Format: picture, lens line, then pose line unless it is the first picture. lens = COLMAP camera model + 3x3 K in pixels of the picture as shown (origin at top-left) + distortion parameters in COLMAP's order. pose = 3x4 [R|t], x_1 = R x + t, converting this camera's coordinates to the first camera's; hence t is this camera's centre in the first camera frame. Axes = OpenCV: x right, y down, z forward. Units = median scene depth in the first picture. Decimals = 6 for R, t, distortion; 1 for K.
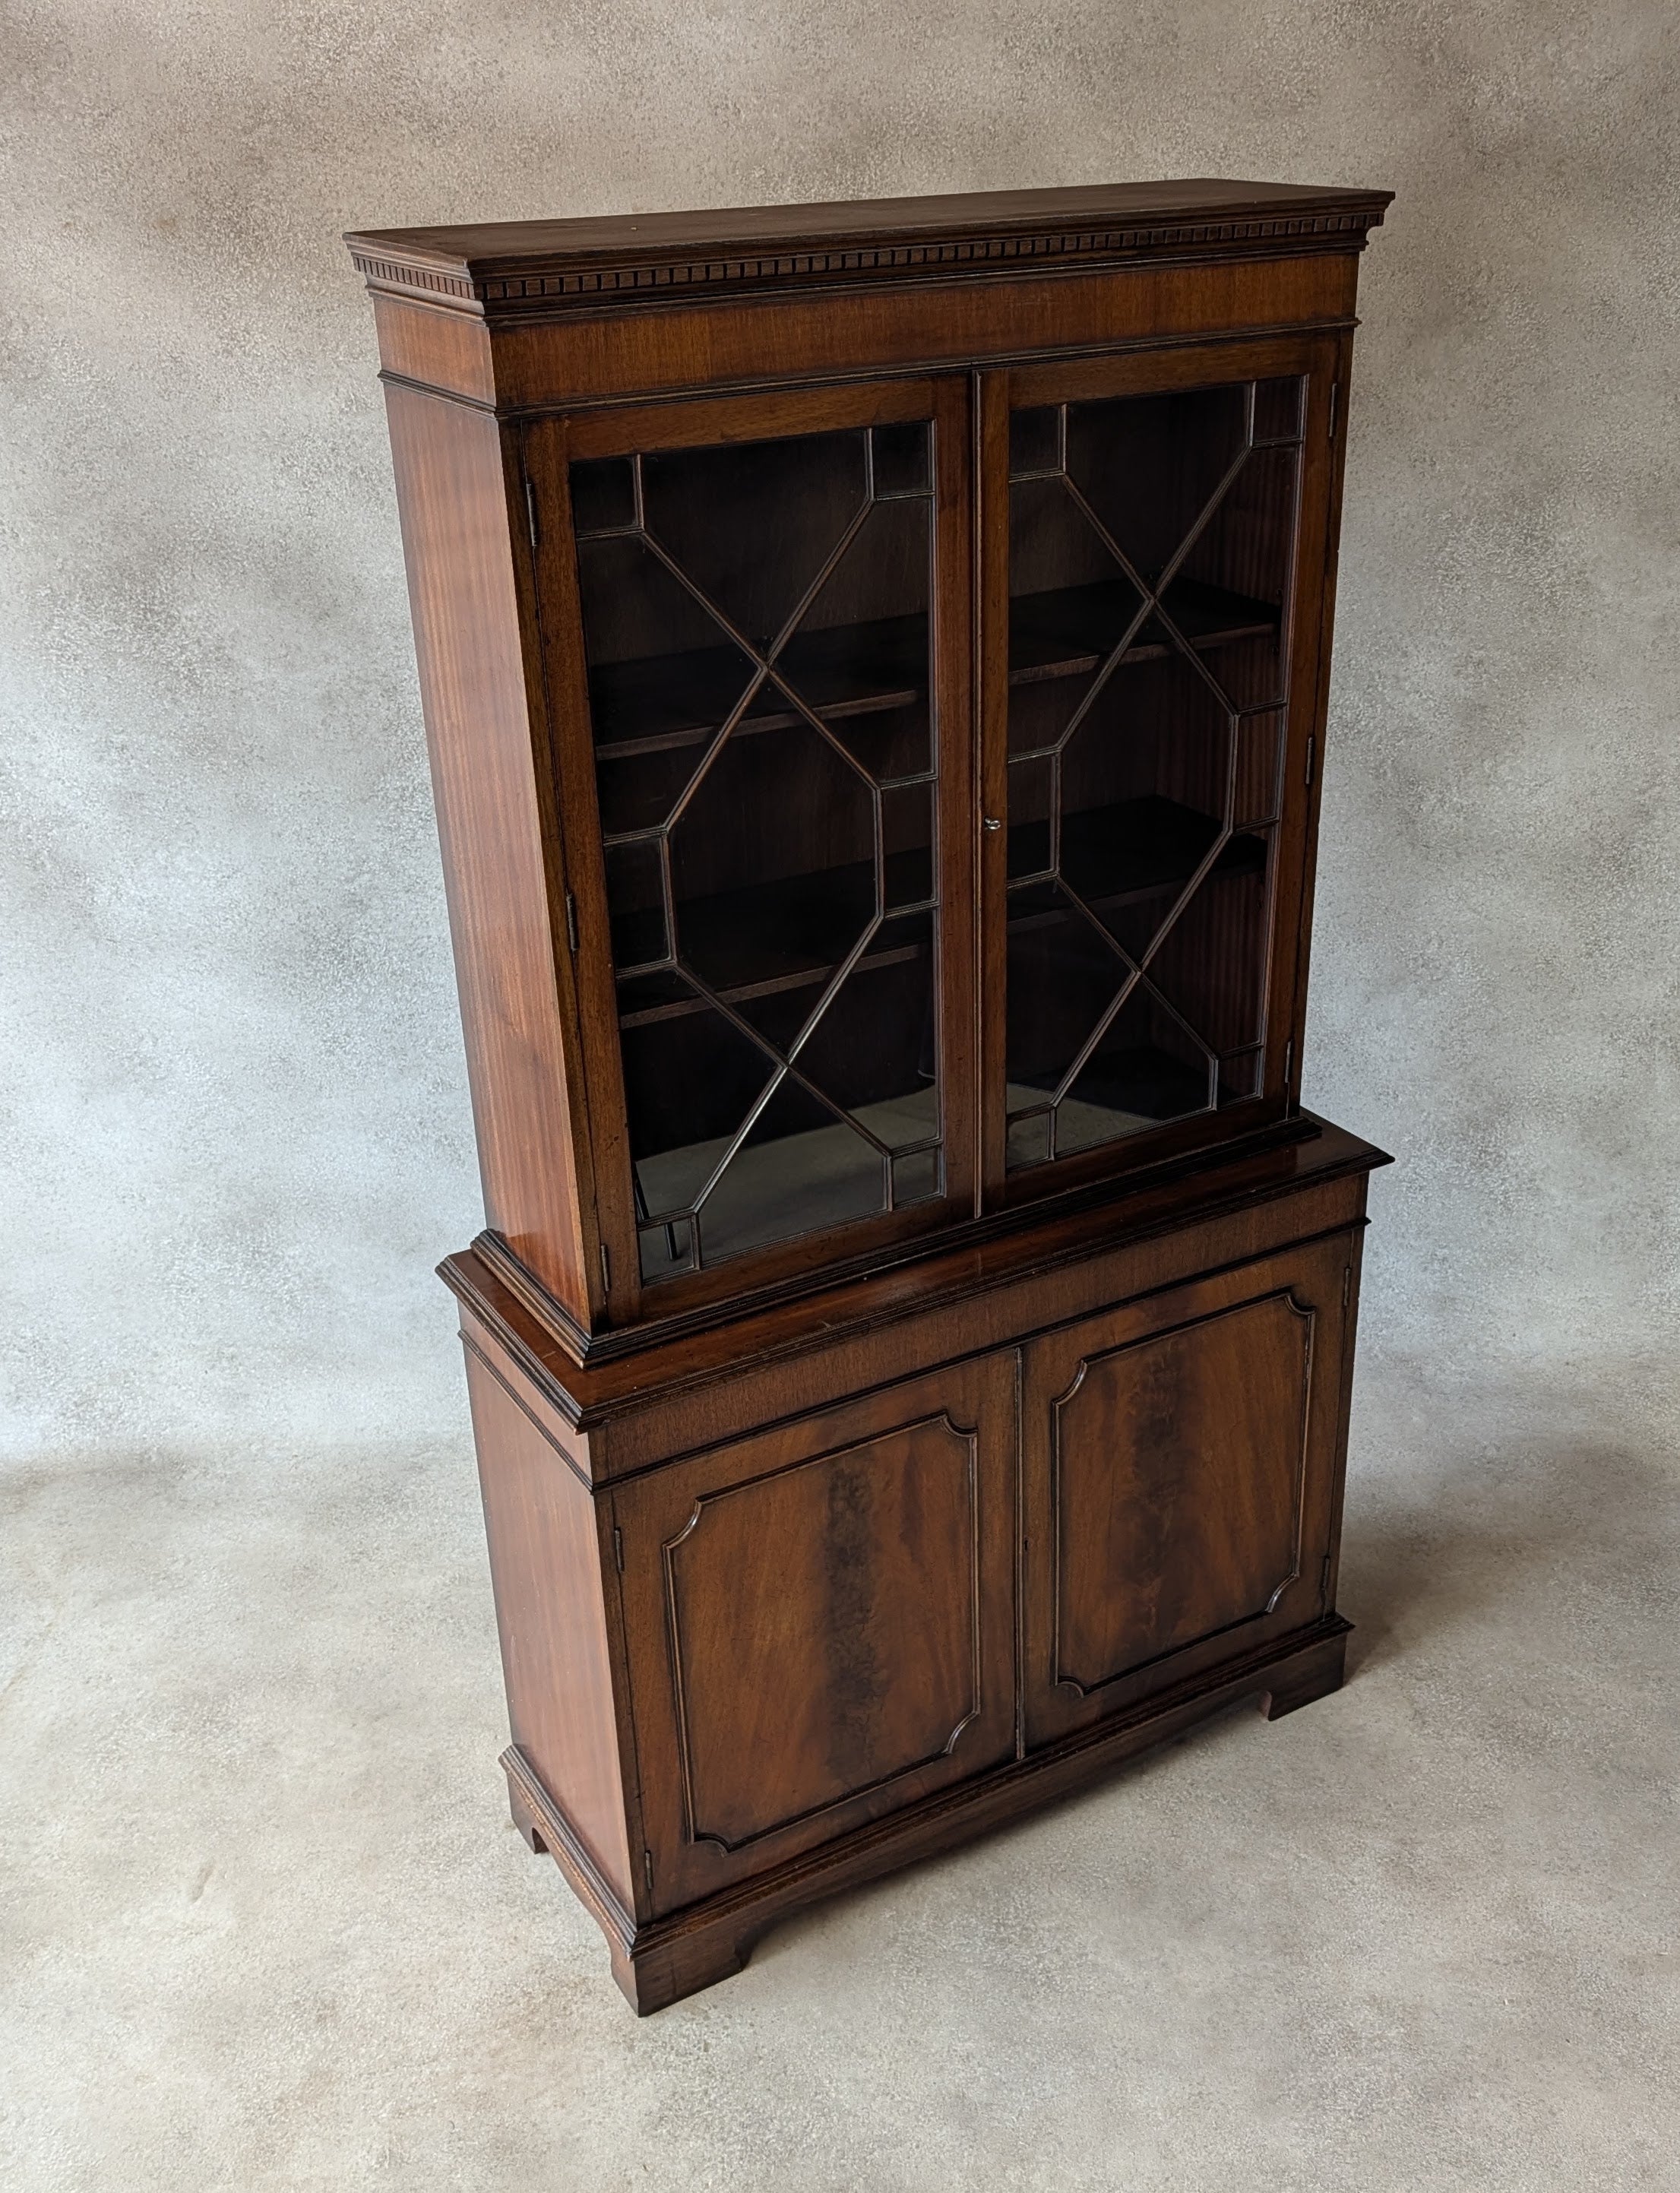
lens RADIAL K [[2201.3, 0, 889.6], [0, 2201.3, 1141.3], [0, 0, 1]] dist [0.028595, 0.000000]
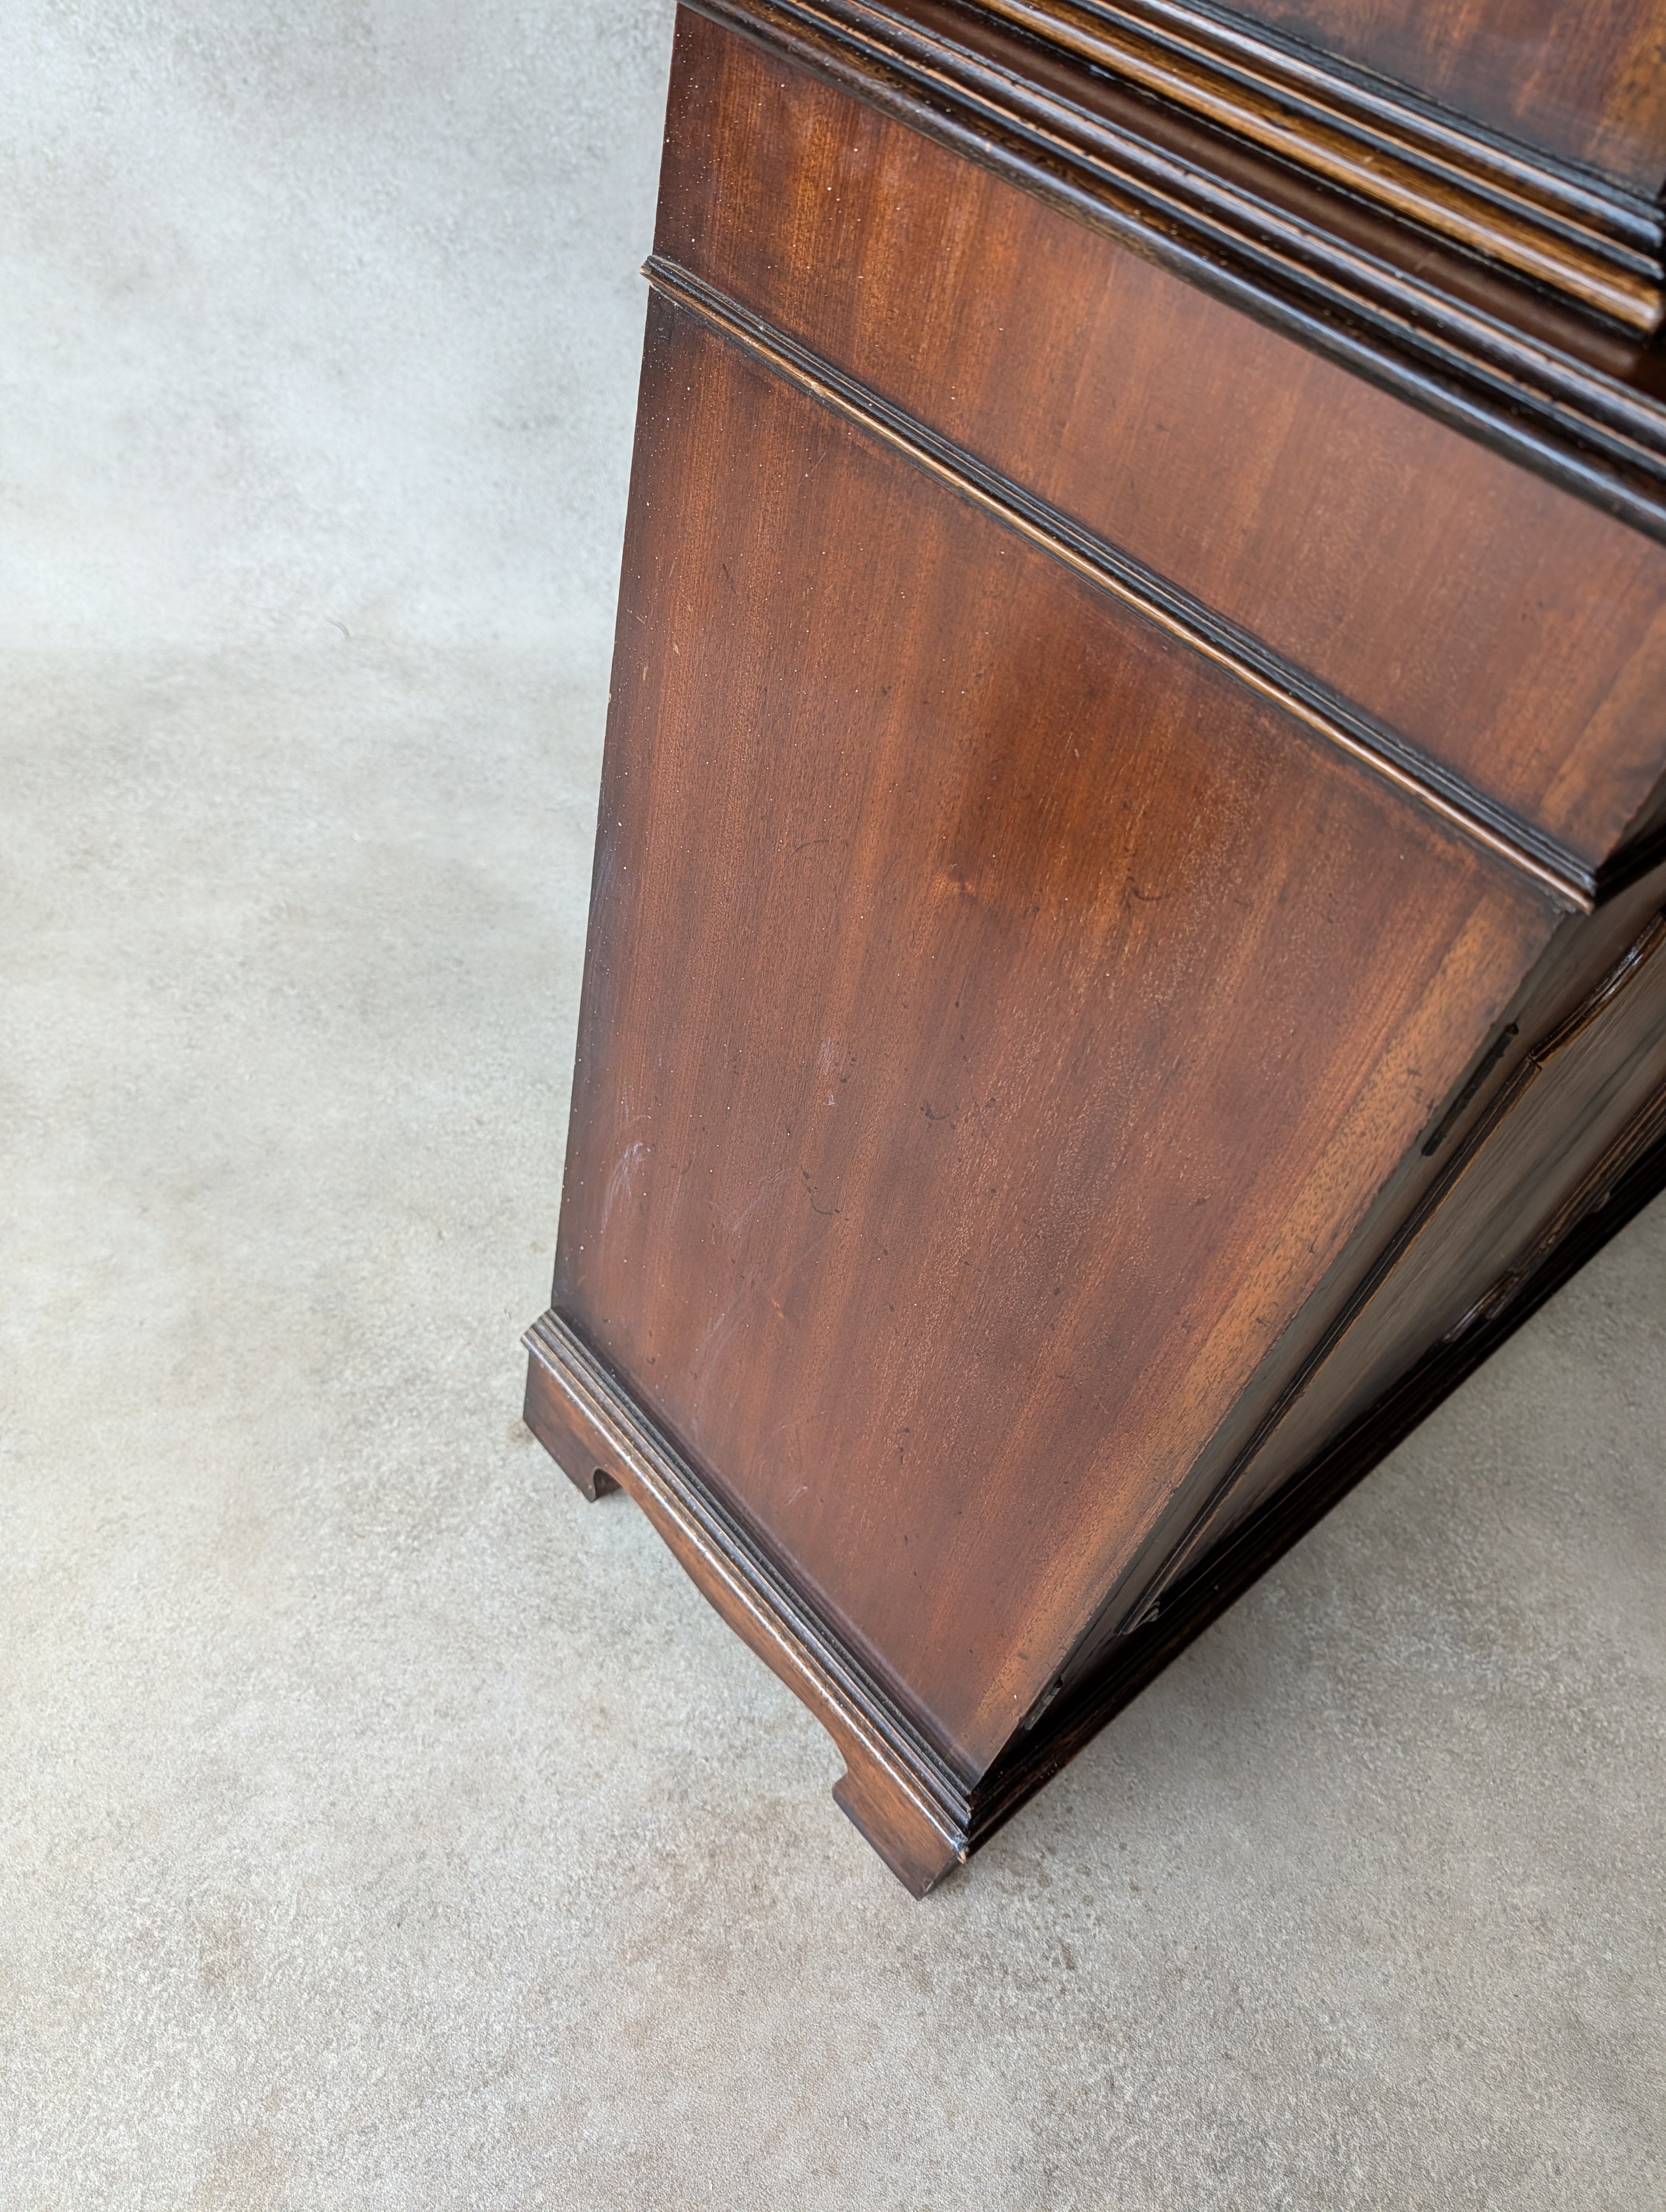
lens RADIAL K [[1581.6, 0, 827.9], [0, 1581.6, 1110.3], [0, 0, 1]] dist [0.012937, -0.012292]
pose [[0.960262, -0.004764, 0.279059, -0.228665], [-0.100900, 0.926302, 0.363019, 0.110048], [-0.260222, -0.376751, 0.889013, 0.759495]]
